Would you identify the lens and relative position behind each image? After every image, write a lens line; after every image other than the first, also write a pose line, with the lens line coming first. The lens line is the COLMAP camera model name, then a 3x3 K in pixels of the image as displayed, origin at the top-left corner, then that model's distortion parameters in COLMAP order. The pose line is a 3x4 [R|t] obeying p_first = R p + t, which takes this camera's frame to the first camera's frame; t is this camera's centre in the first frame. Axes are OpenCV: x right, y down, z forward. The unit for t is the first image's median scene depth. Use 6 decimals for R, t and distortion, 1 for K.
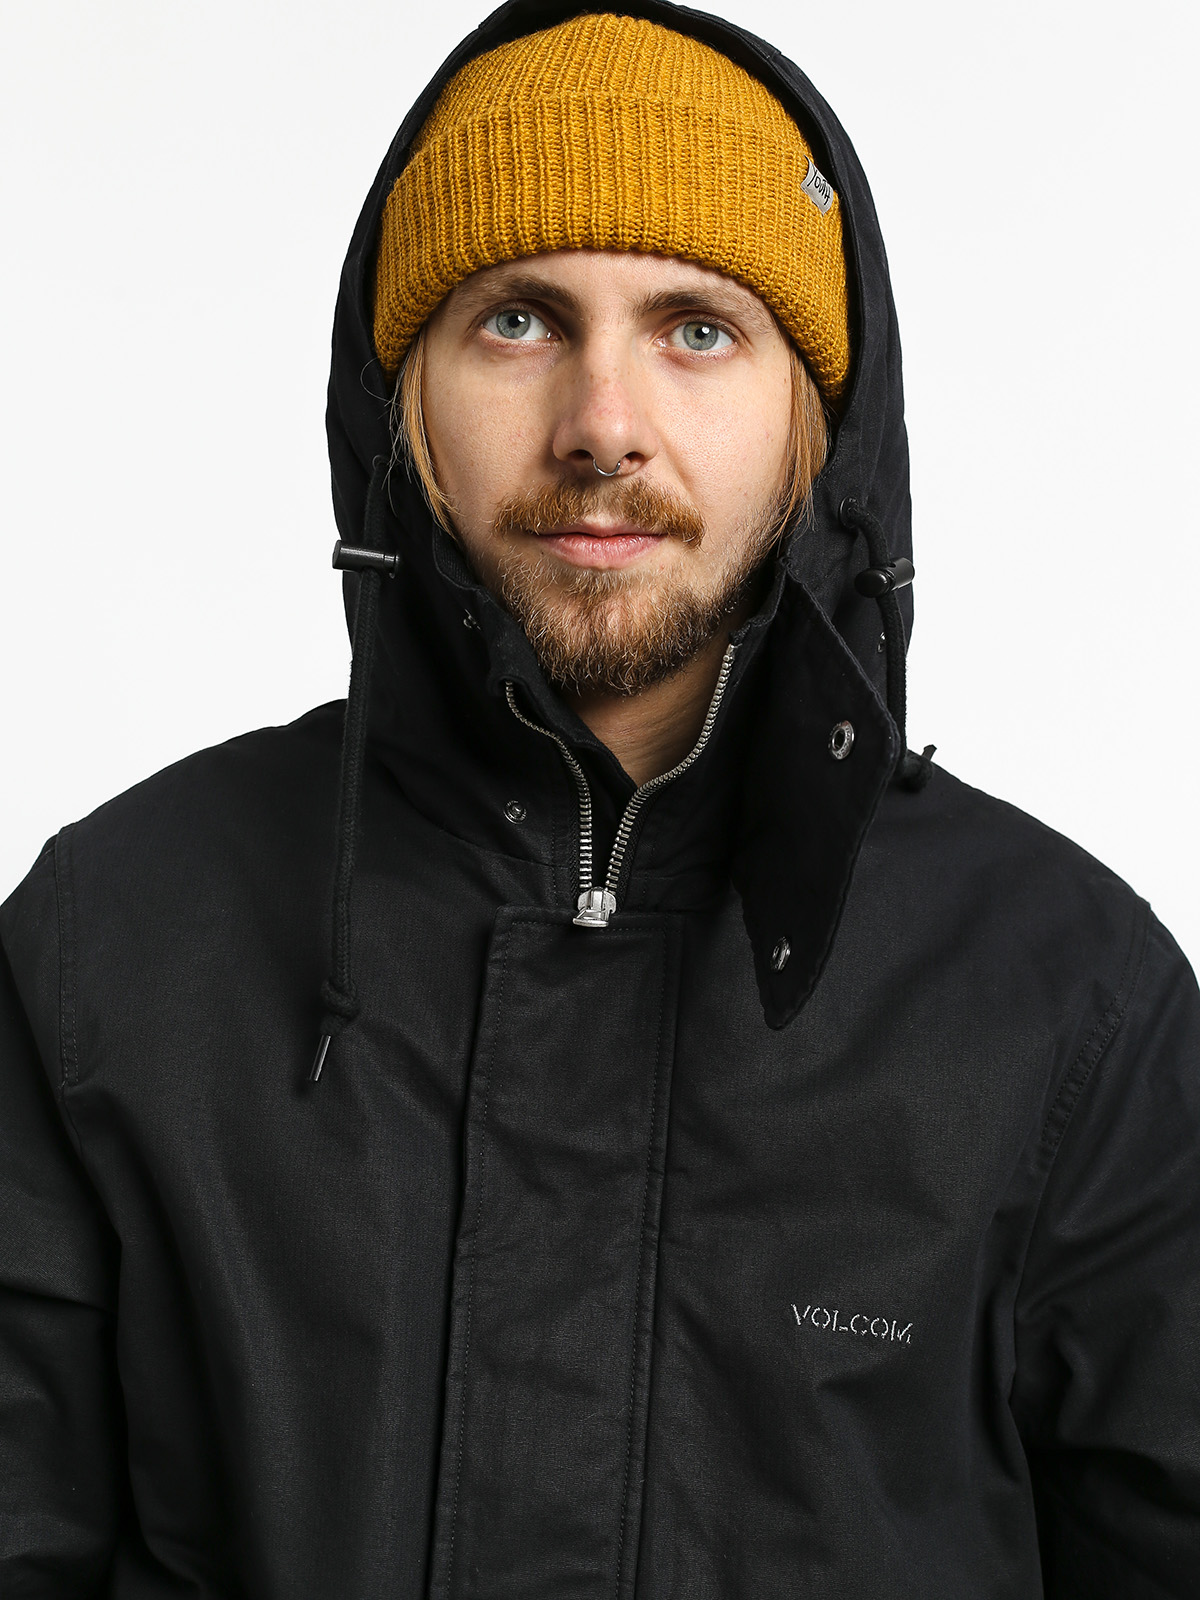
lens RADIAL K [[2253.3, 0, 600.6], [0, 2253.3, 800.8], [0, 0, 1]] dist [-0.043769, 0.000000]
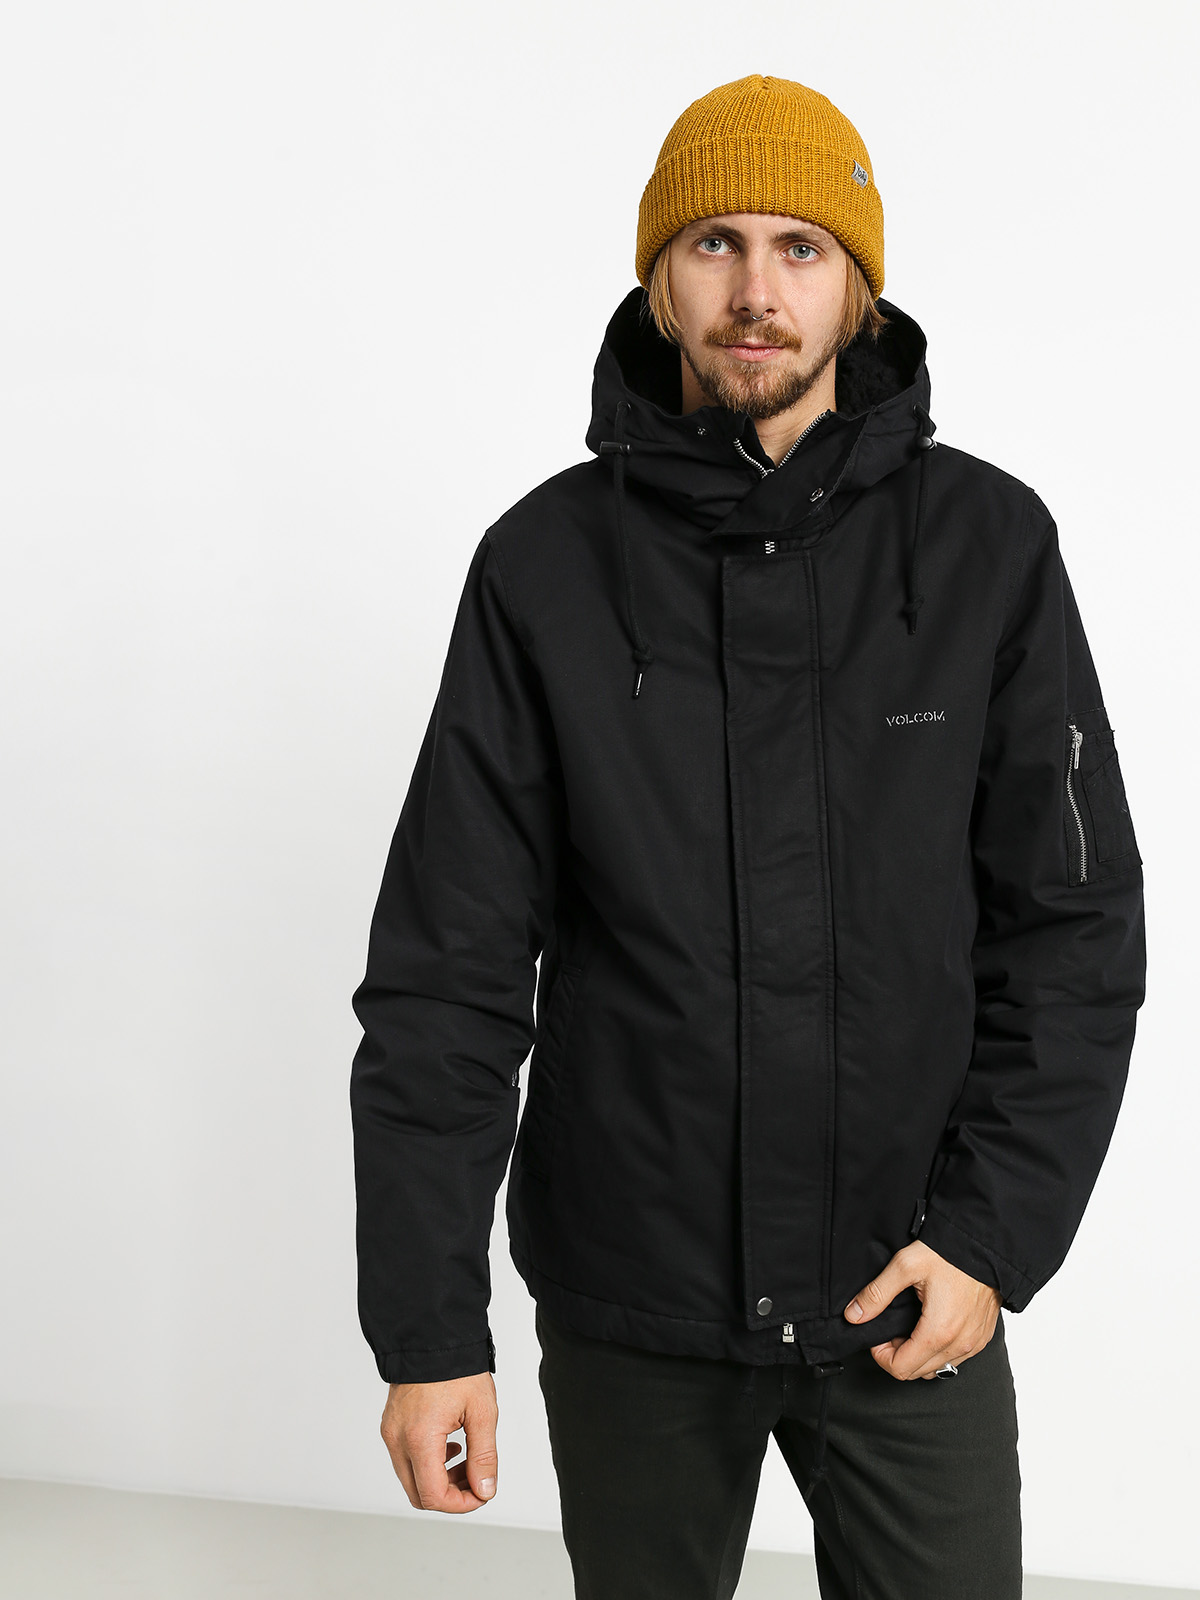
lens RADIAL K [[2253.3, 0, 599.9], [0, 2253.3, 799.7], [0, 0, 1]] dist [-0.043769, 0.000000]
pose [[0.997535, 0.013518, -0.068857, 0.007219], [-0.001845, 0.985982, 0.166840, -0.050502], [0.070147, -0.166302, 0.983577, -1.182009]]
